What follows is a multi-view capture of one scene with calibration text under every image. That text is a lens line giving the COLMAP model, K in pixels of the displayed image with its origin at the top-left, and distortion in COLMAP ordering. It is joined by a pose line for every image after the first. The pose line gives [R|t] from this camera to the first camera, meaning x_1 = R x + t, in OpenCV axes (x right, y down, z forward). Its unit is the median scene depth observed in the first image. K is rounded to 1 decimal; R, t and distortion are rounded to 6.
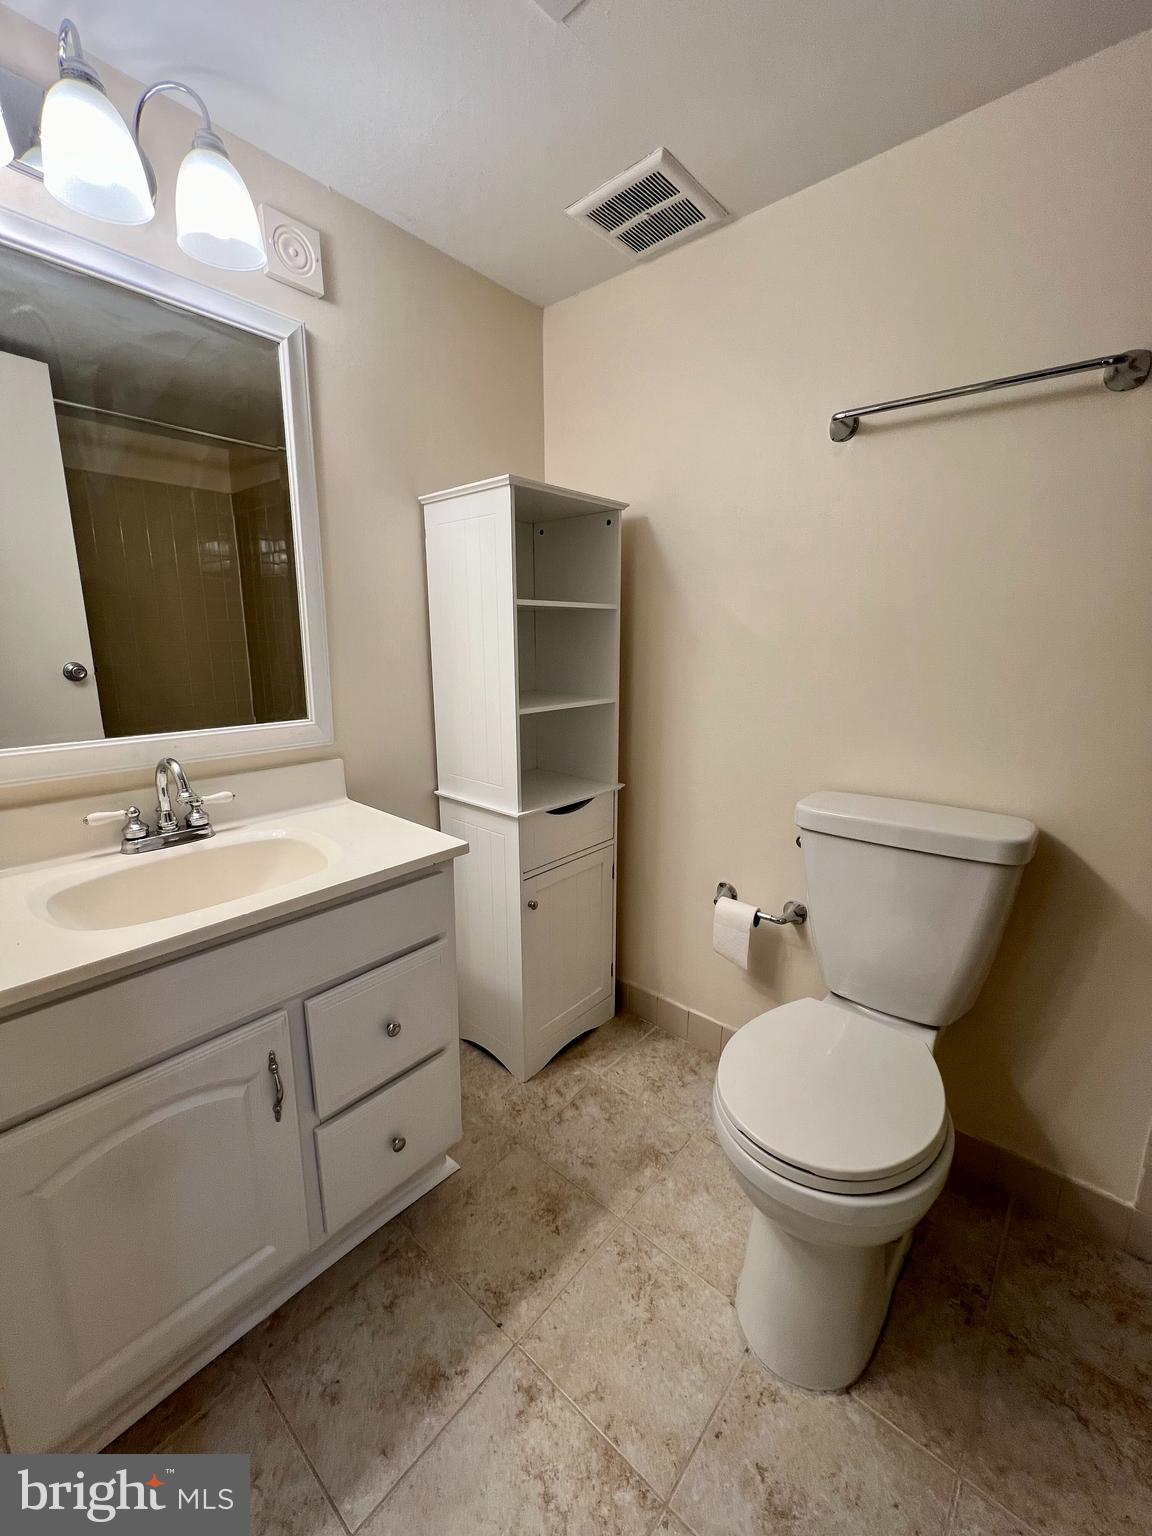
lens RADIAL K [[614.1, 0, 578.5], [0, 614.1, 767.9], [0, 0, 1]] dist [-0.000224, 0.000399]
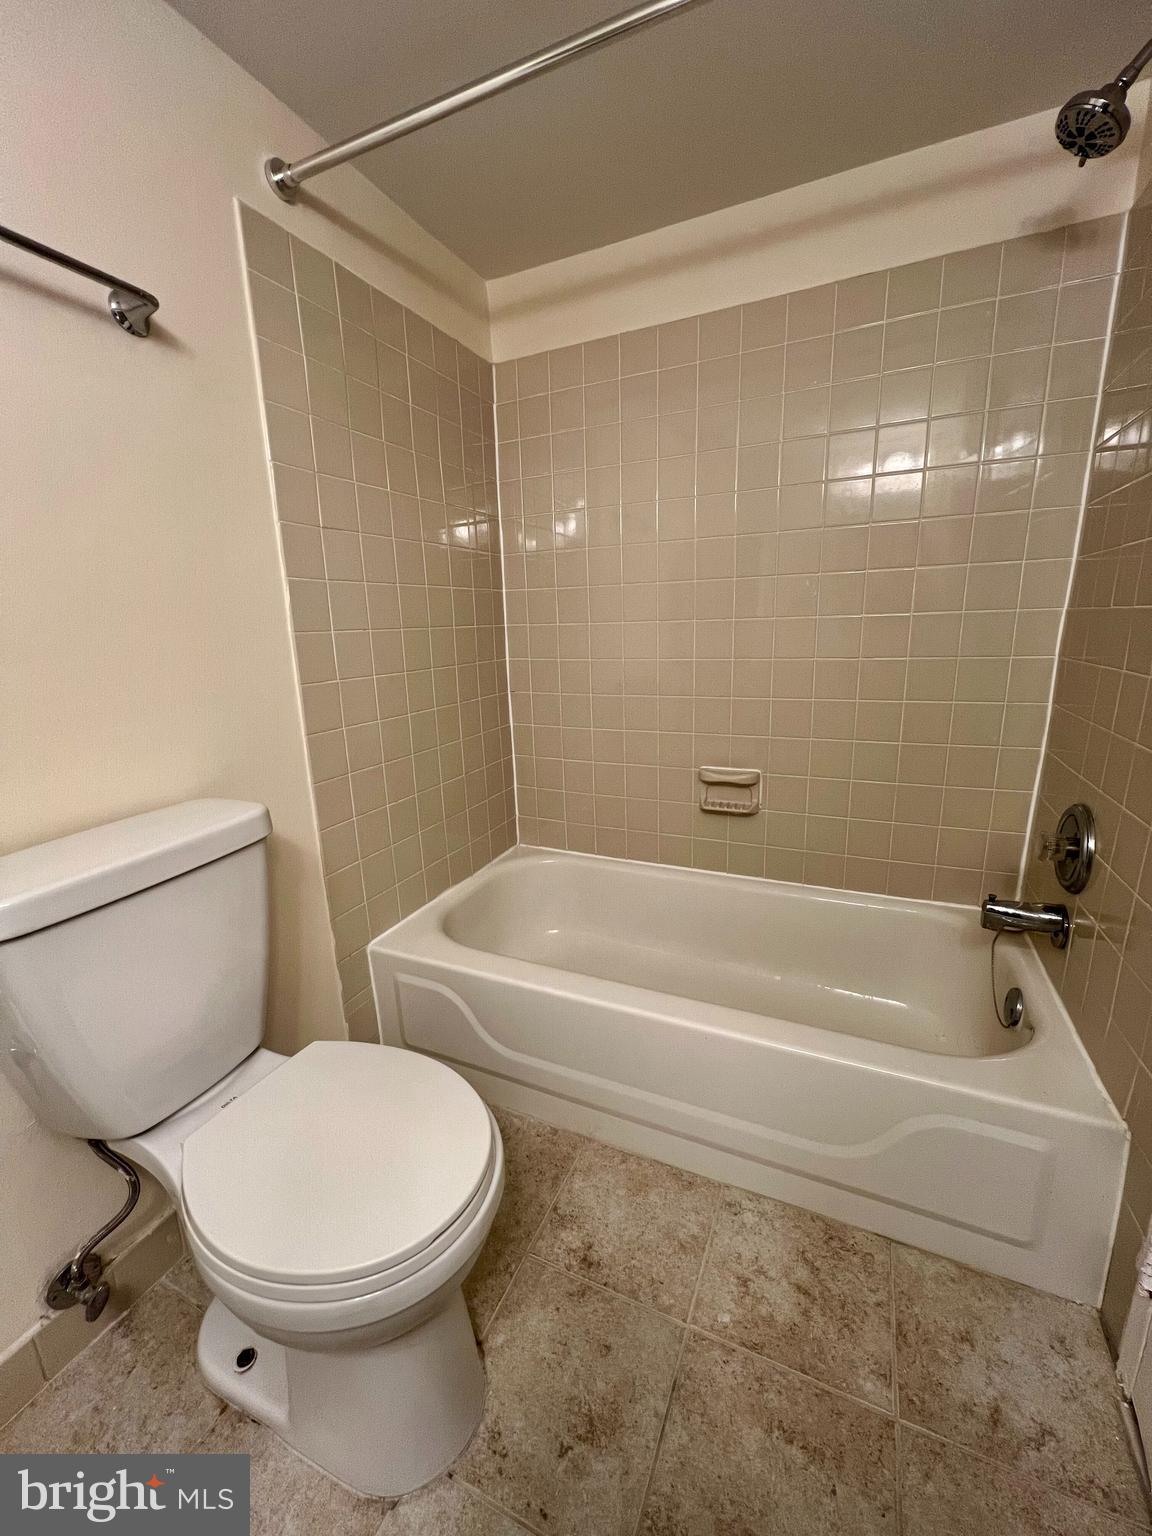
lens RADIAL K [[614.1, 0, 581.5], [0, 614.1, 765.5], [0, 0, 1]] dist [-0.000224, 0.000399]
pose [[-0.279386, -0.224176, 0.933643, -0.343714], [0.230961, 0.928124, 0.291964, -0.120708], [-0.931988, 0.297205, -0.207529, 0.792905]]
